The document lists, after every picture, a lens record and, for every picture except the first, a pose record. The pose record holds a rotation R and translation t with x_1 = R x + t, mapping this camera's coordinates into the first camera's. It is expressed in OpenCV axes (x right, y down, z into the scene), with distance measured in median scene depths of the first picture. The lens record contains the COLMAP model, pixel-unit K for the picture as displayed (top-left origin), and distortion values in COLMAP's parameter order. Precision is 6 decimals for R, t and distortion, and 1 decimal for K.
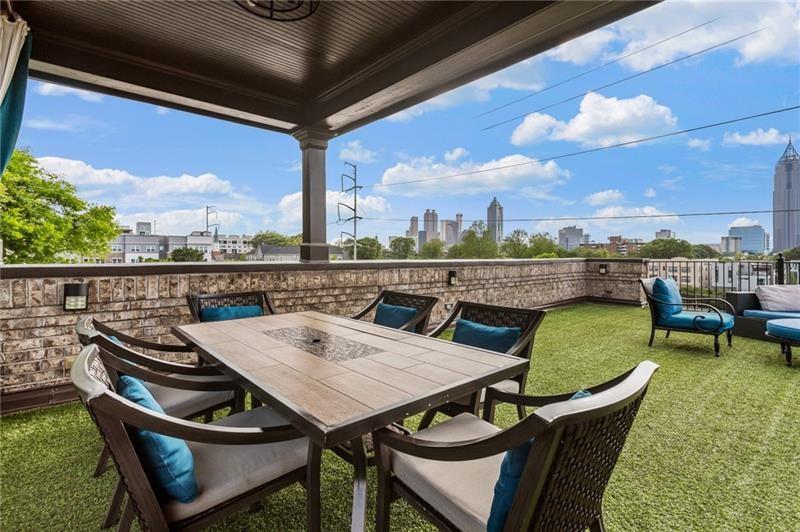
lens RADIAL K [[384.9, 0, 399.2], [0, 384.9, 257.2], [0, 0, 1]] dist [0.004068, 0.000828]
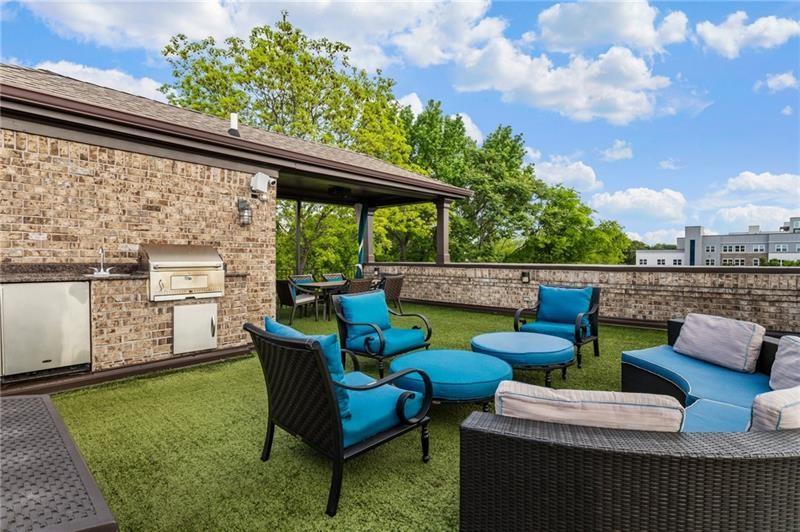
lens RADIAL K [[384.9, 0, 399.2], [0, 384.9, 257.2], [0, 0, 1]] dist [0.004068, 0.000828]
pose [[0.103069, -0.000356, -0.994674, 1.292469], [0.000357, 1.000000, -0.000321, -0.017967], [0.994674, -0.000322, 0.103069, 0.324733]]
